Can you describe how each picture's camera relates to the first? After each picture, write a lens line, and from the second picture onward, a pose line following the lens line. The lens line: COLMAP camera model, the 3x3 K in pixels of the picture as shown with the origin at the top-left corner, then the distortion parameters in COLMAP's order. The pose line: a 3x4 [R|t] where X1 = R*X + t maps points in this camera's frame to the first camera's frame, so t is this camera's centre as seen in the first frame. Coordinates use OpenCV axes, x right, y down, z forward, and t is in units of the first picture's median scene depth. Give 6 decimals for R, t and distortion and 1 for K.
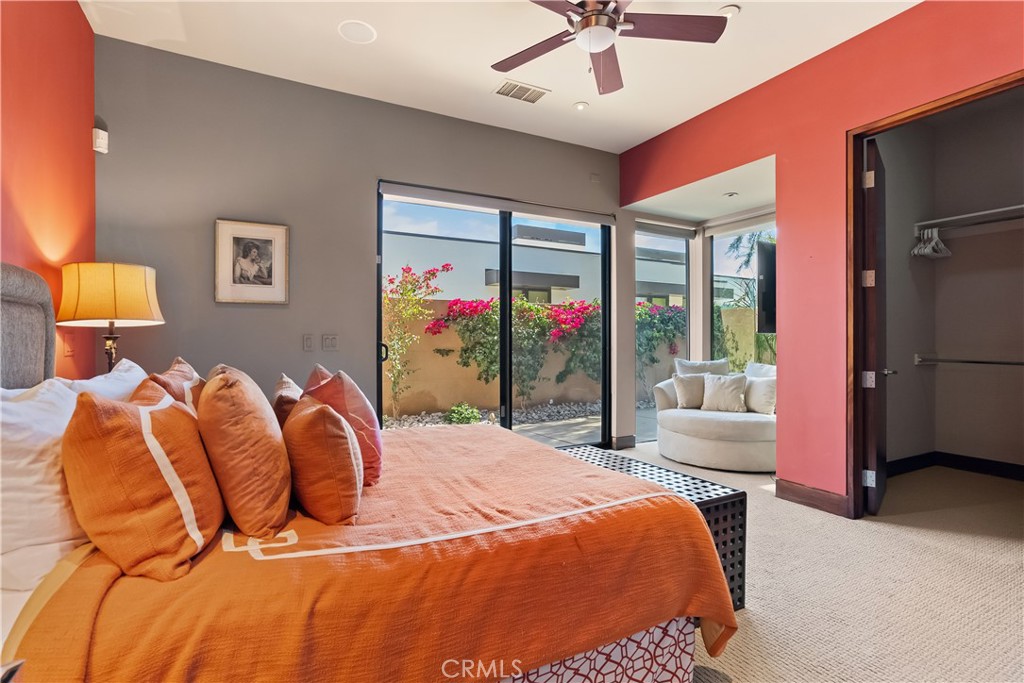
lens RADIAL K [[479.6, 0, 506.7], [0, 479.6, 342.7], [0, 0, 1]] dist [-0.001682, 0.000133]
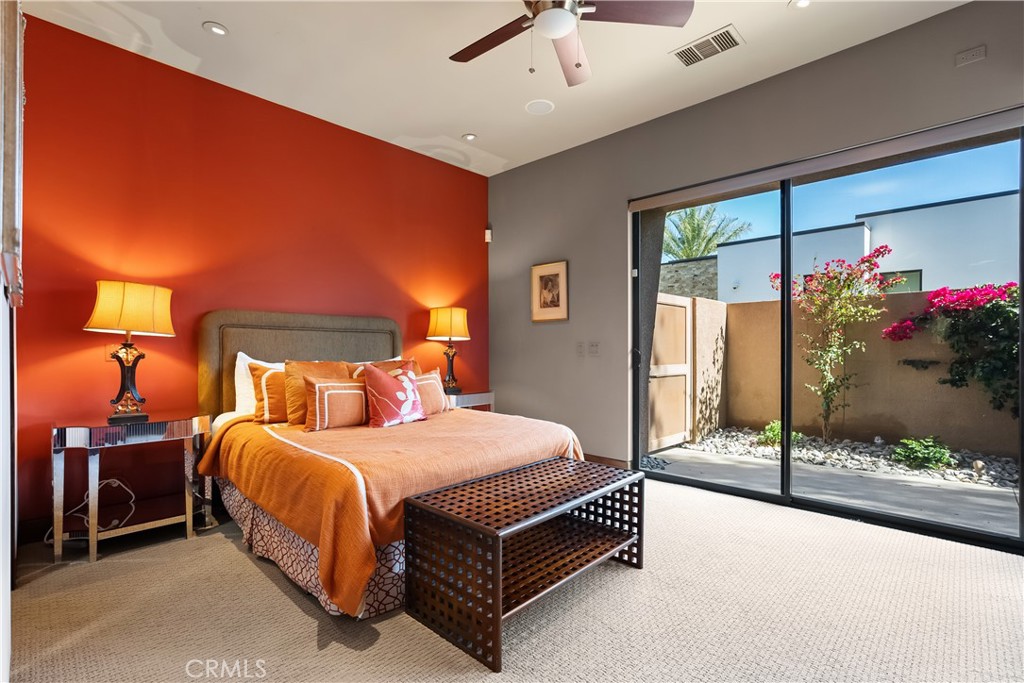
lens RADIAL K [[479.6, 0, 509.3], [0, 479.6, 341.0], [0, 0, 1]] dist [-0.001682, 0.000133]
pose [[0.306055, -0.007134, -0.951987, 0.764056], [-0.006786, 0.999930, -0.009675, -0.008016], [0.951990, 0.009421, 0.305985, 0.446827]]
